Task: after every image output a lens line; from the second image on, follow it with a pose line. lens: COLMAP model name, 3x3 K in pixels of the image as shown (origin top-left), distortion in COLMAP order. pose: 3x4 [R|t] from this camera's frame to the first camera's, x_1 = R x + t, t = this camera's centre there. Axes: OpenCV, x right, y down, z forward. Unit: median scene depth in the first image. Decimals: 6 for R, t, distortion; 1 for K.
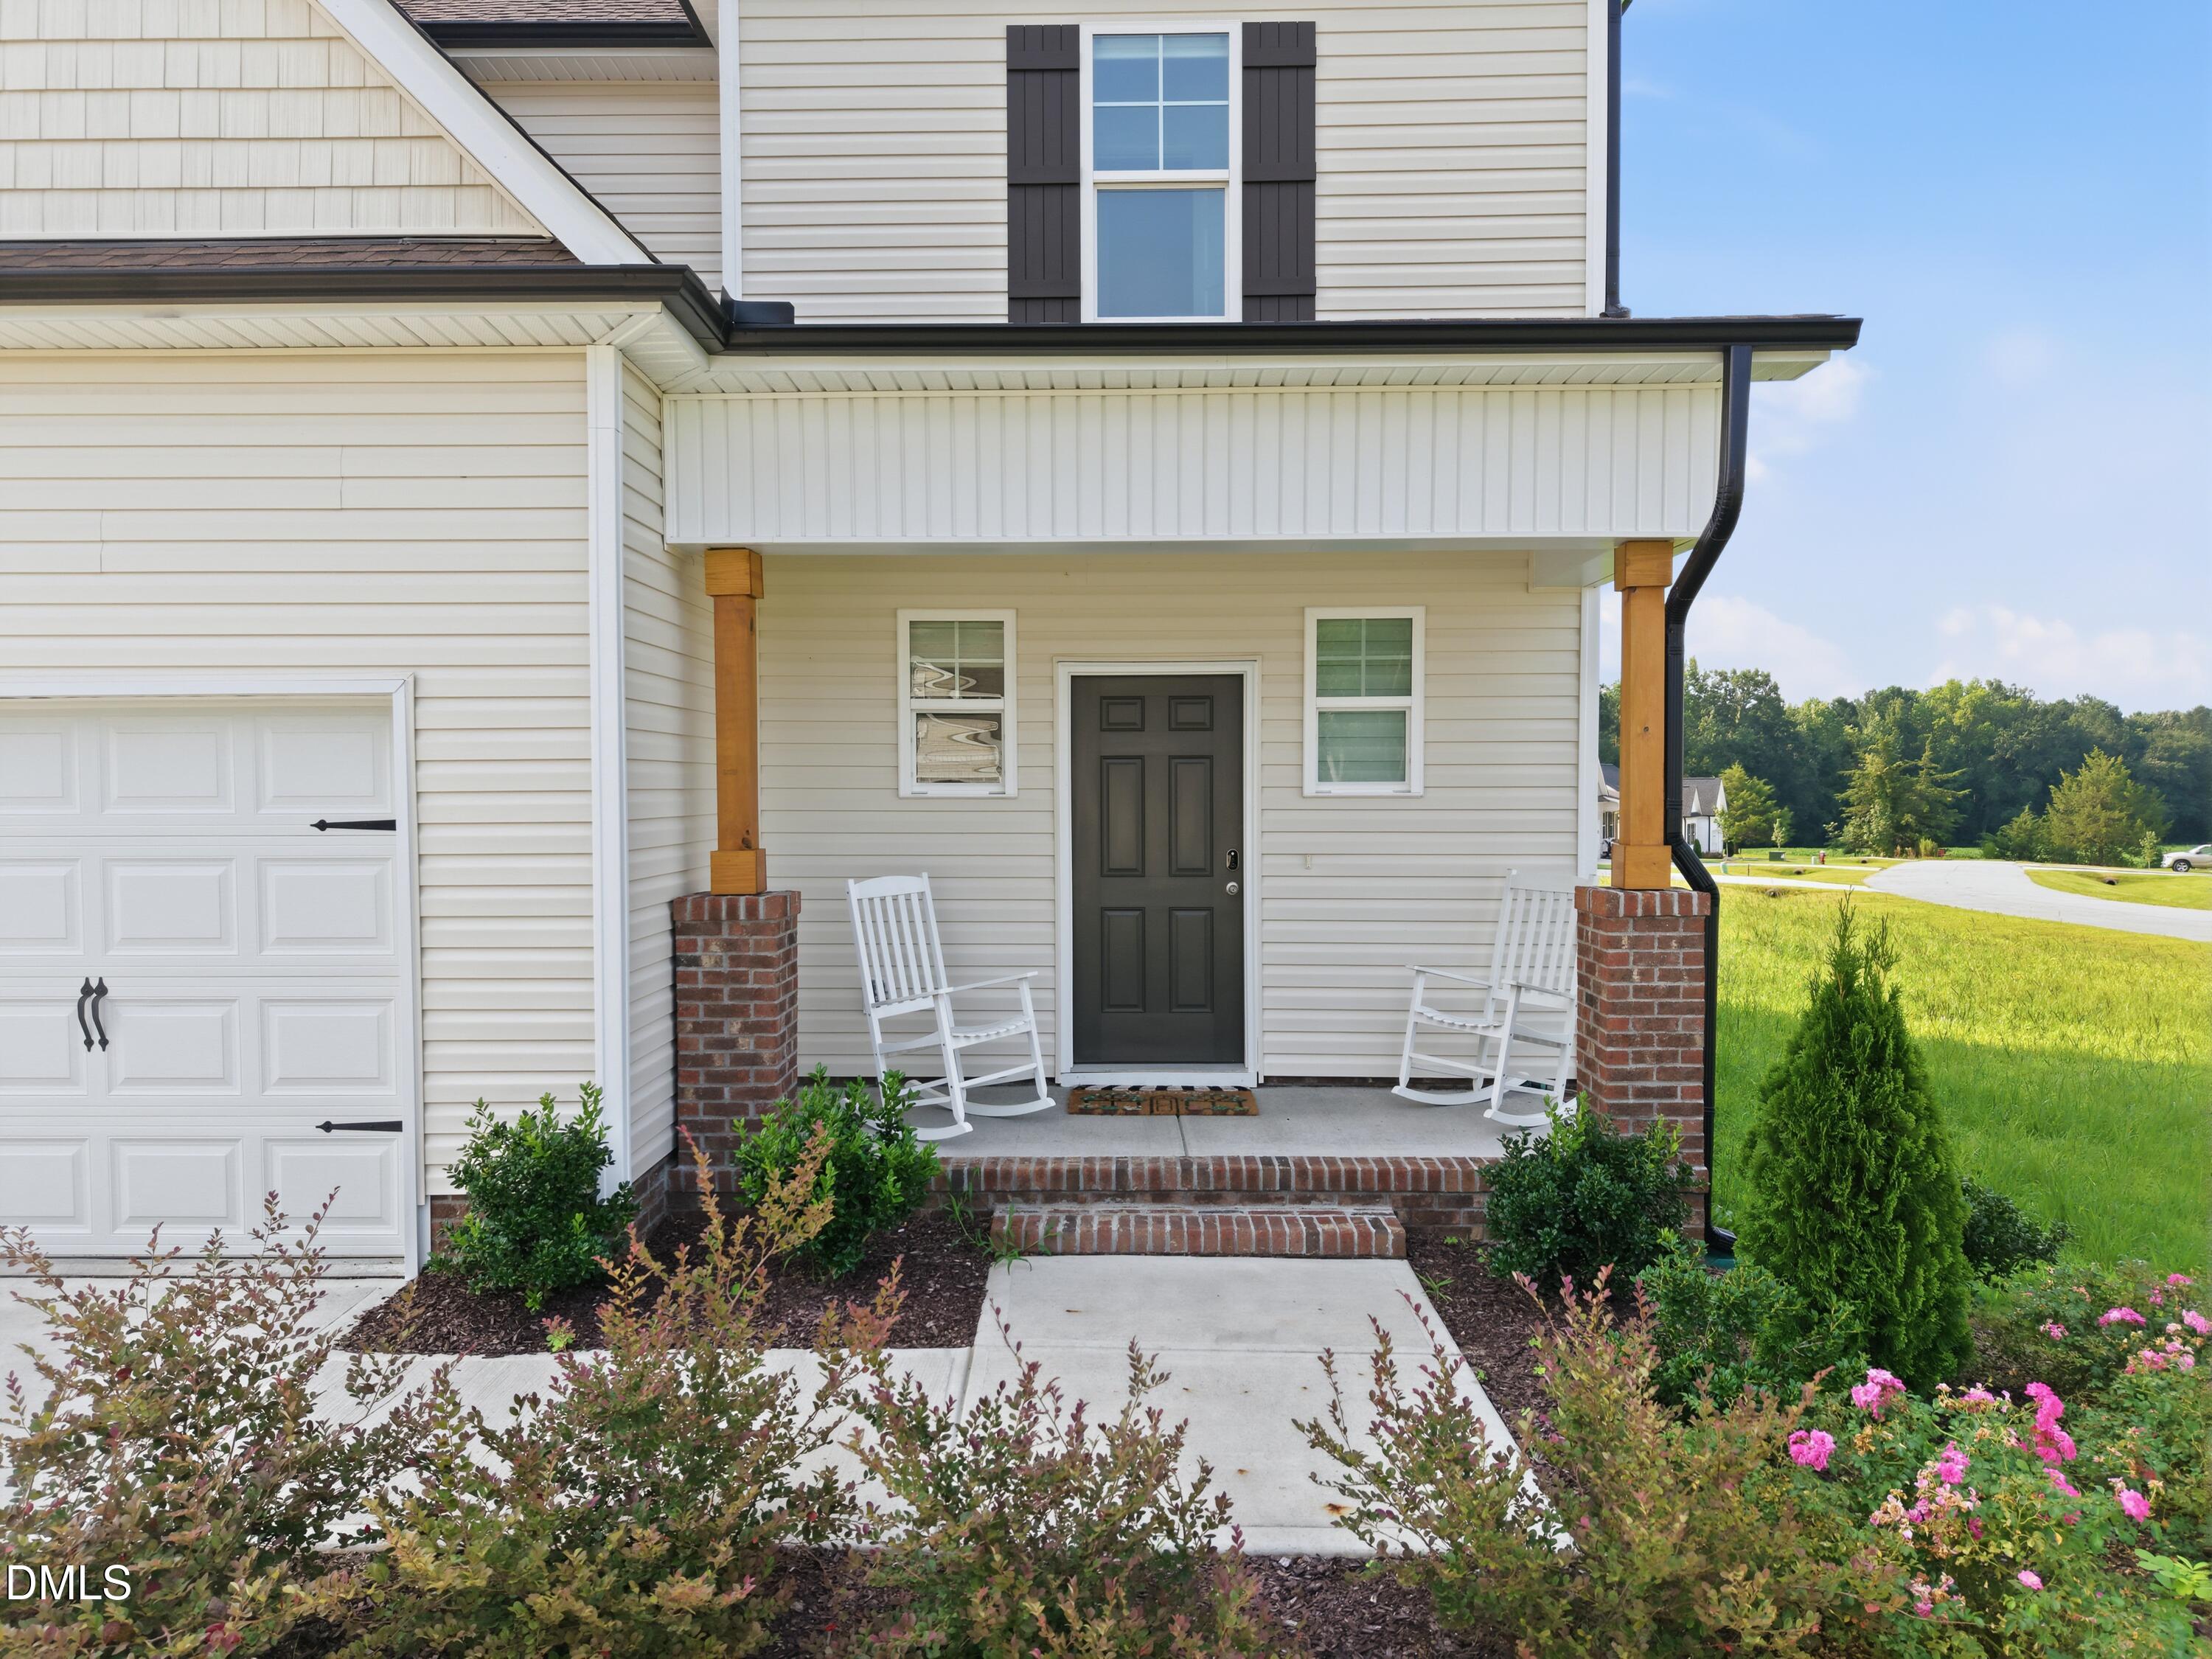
lens RADIAL K [[1510.5, 0, 1105.1], [0, 1510.5, 834.5], [0, 0, 1]] dist [0.035622, -0.003314]
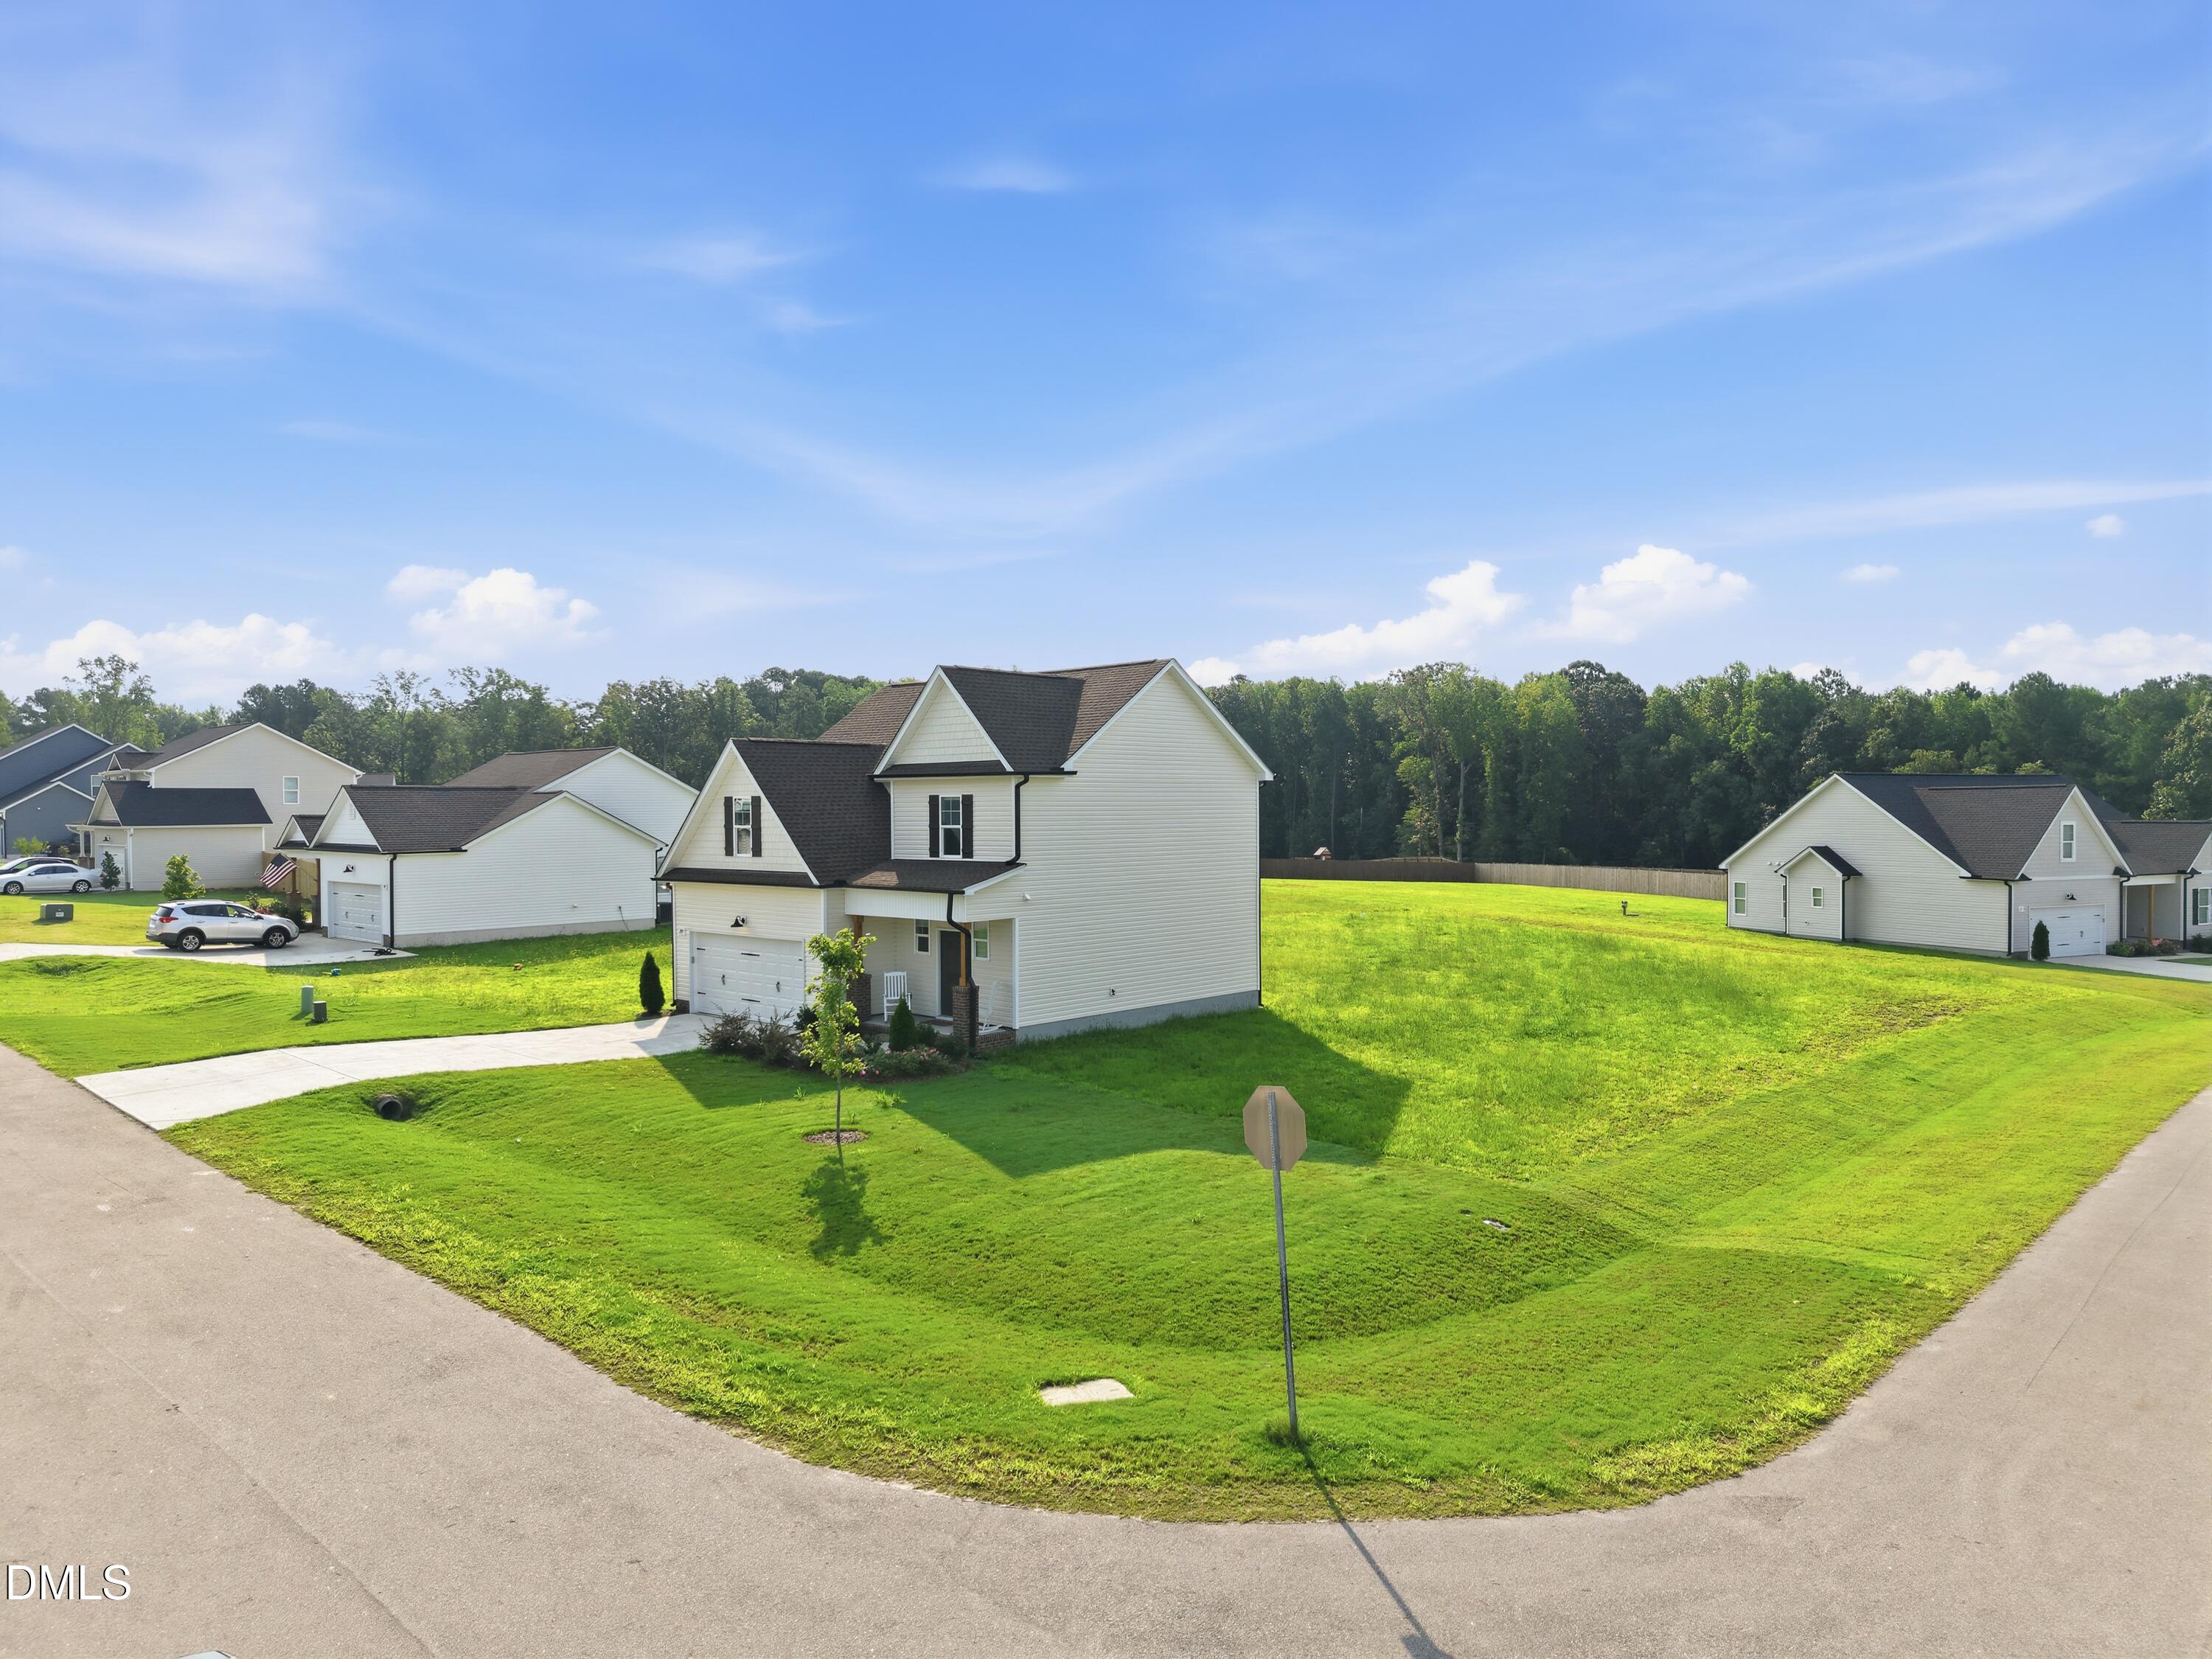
lens RADIAL K [[1452.3, 0, 1109.4], [0, 1452.3, 837.0], [0, 0, 1]] dist [0.042470, 0.000162]
pose [[0.746373, 0.016242, -0.665330, 4.083561], [-0.017688, 0.999833, 0.004566, -0.517803], [0.665293, 0.008360, 0.746536, -2.436696]]
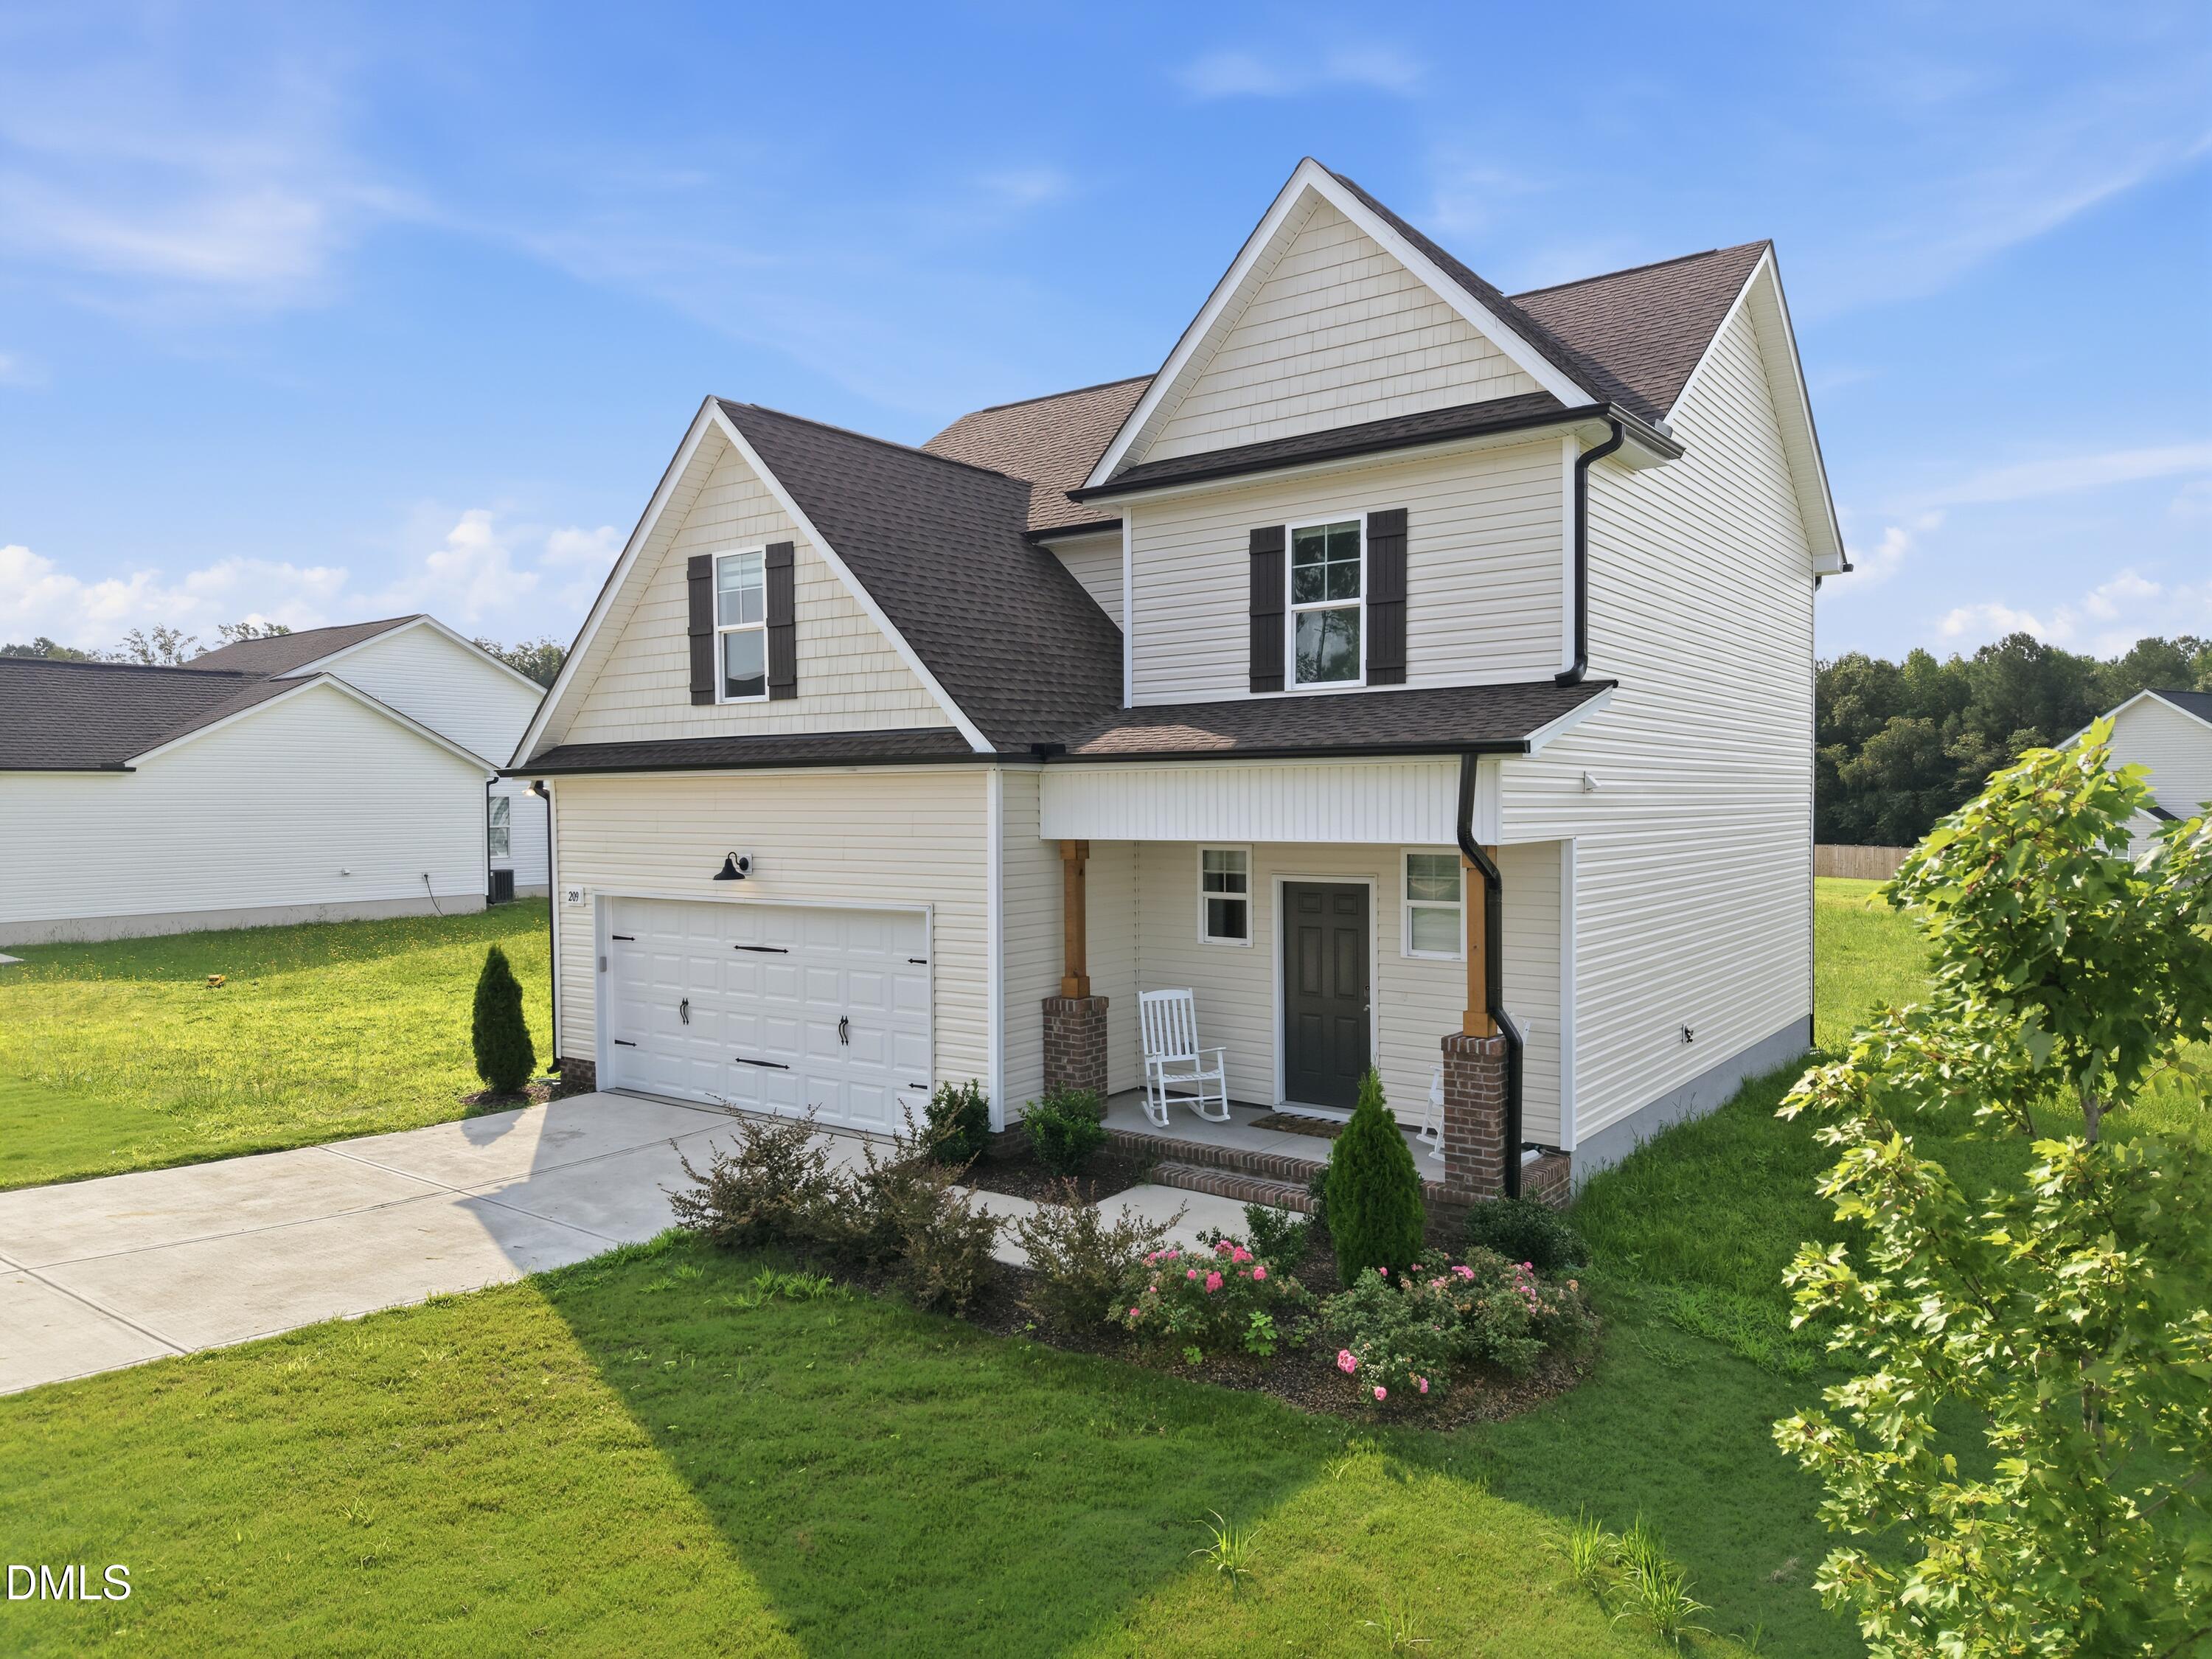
lens RADIAL K [[1510.5, 0, 1105.1], [0, 1510.5, 834.5], [0, 0, 1]] dist [0.035622, -0.003314]
pose [[0.806072, 0.016165, -0.591597, 1.061601], [-0.014569, 0.999866, 0.007471, -0.209587], [0.591638, 0.002597, 0.806199, -0.693468]]
